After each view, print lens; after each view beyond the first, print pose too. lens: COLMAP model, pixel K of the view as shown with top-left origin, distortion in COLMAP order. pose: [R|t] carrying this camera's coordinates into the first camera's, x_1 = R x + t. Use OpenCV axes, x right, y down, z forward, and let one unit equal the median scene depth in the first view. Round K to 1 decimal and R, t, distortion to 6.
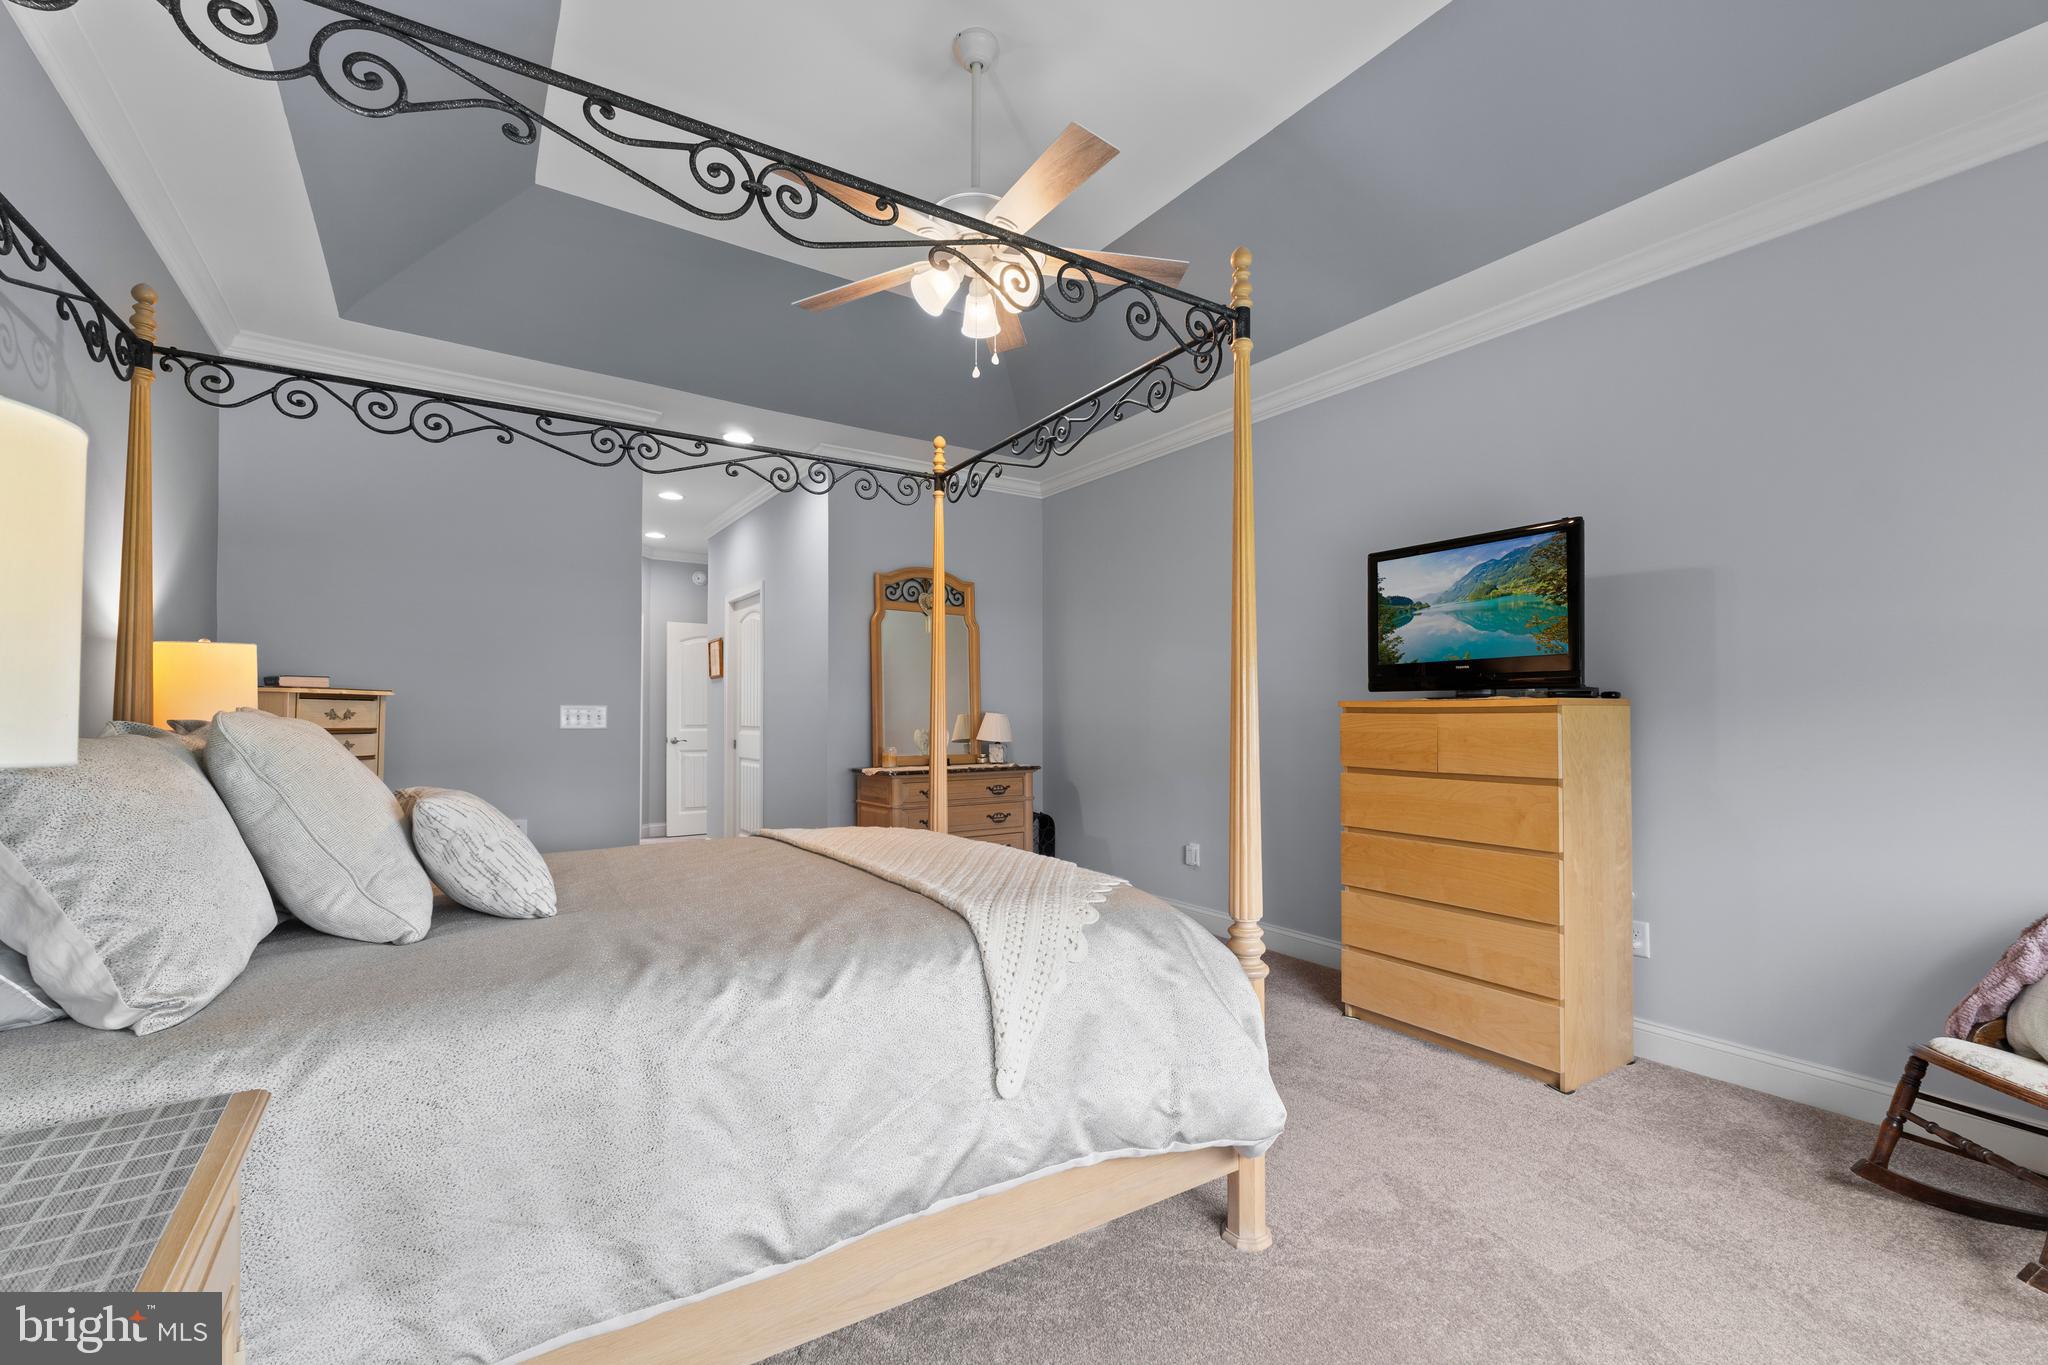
lens RADIAL K [[872.8, 0, 1018.0], [0, 872.8, 700.1], [0, 0, 1]] dist [0.000797, 0.000084]
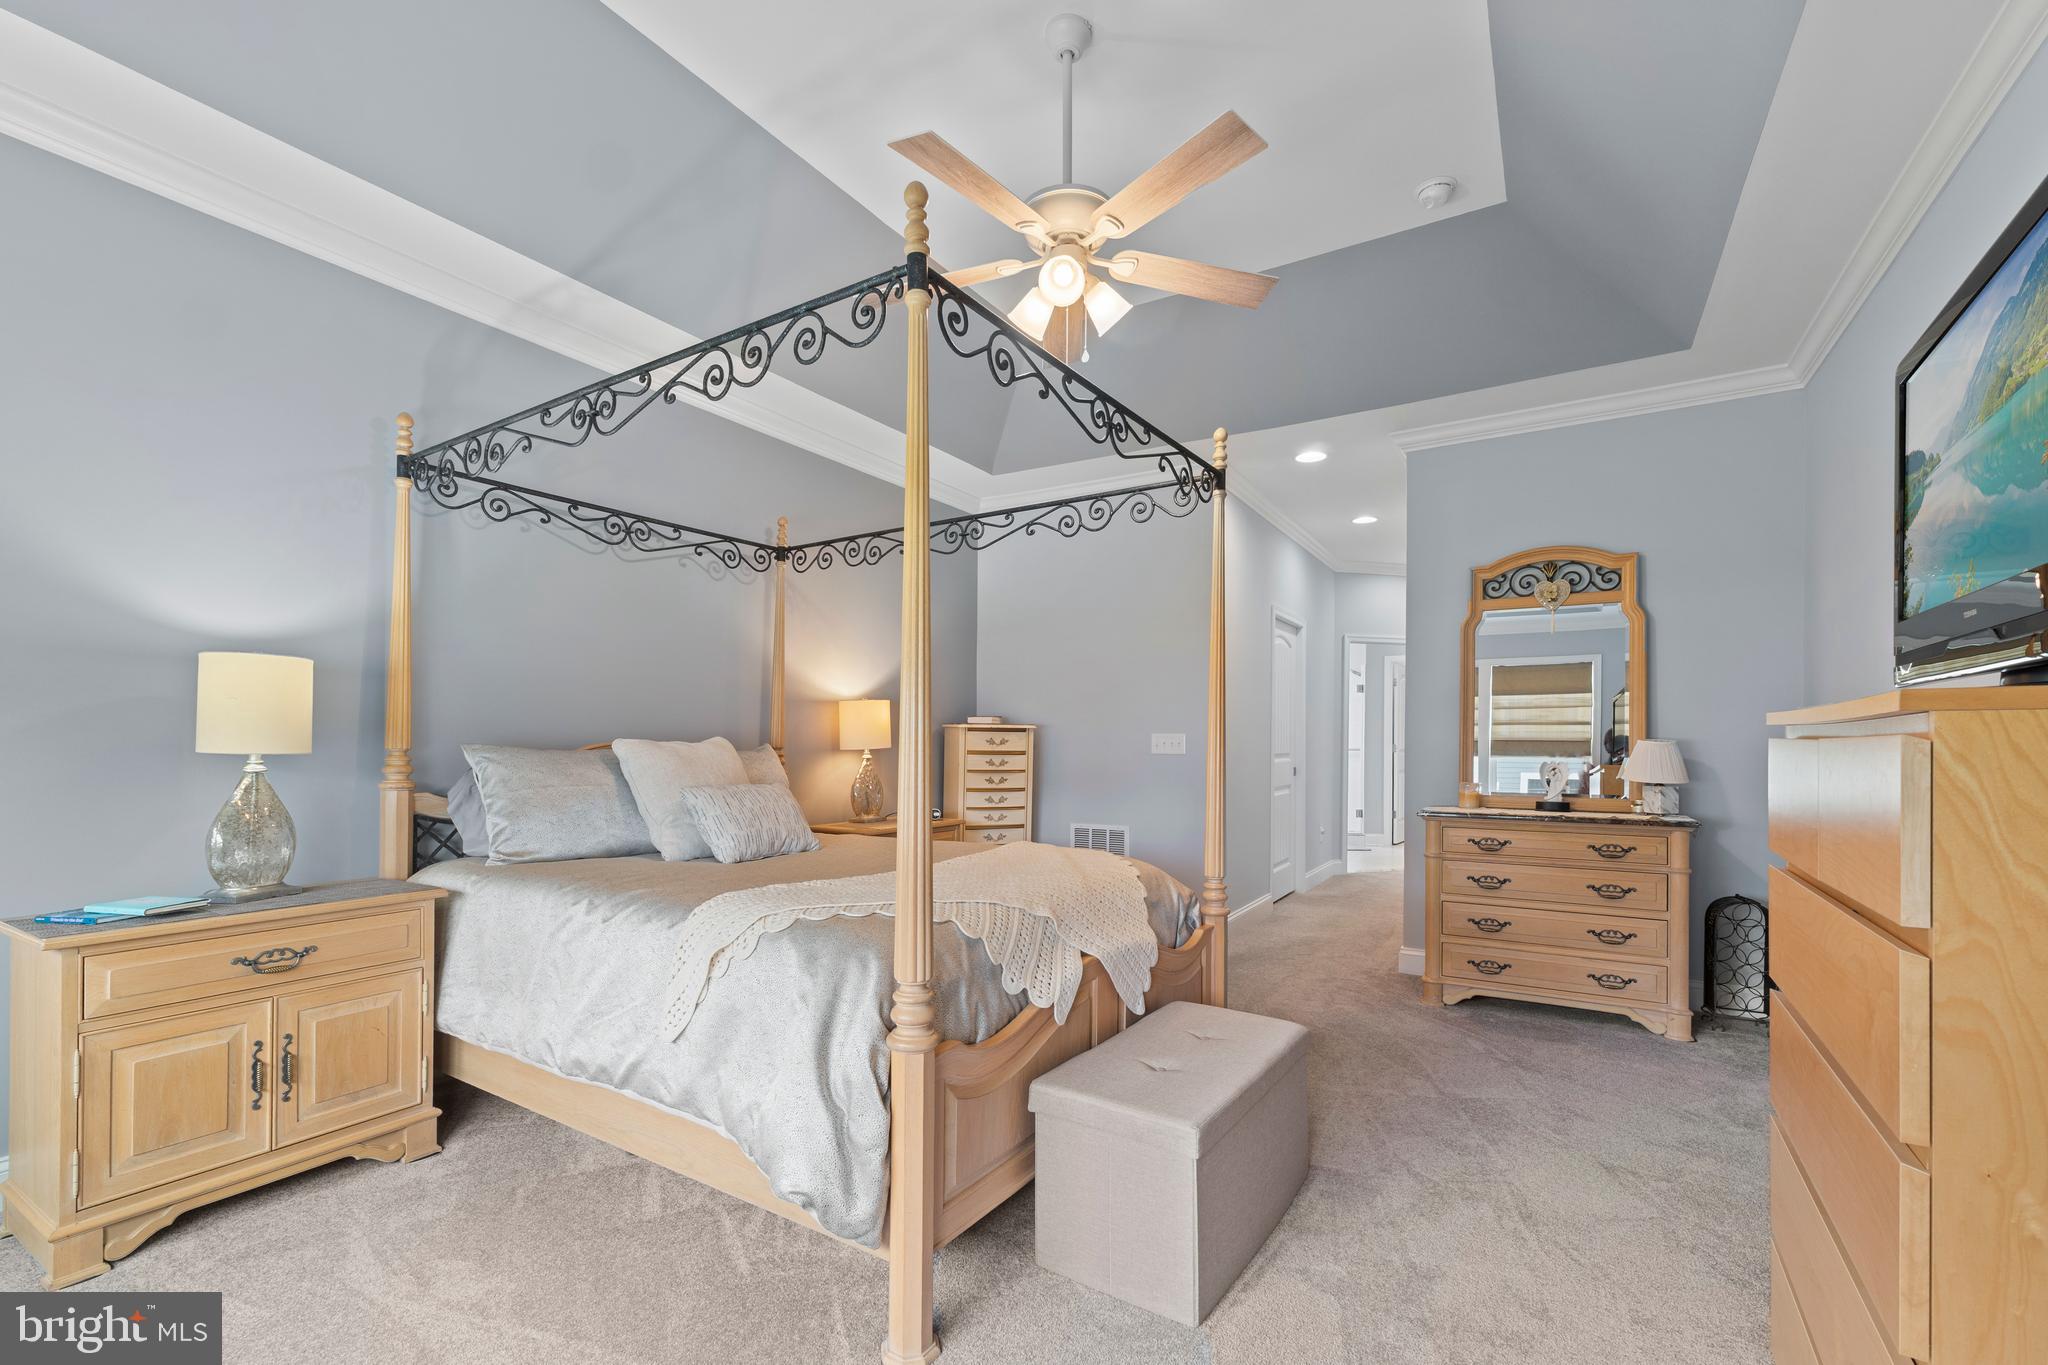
lens RADIAL K [[883.6, 0, 1026.1], [0, 883.6, 735.1], [0, 0, 1]] dist [-0.002150, -0.000113]
pose [[0.412486, -0.007022, -0.910937, 0.855964], [0.012711, 0.999917, -0.001952, 0.012652], [0.910875, -0.010774, 0.412541, 0.591741]]
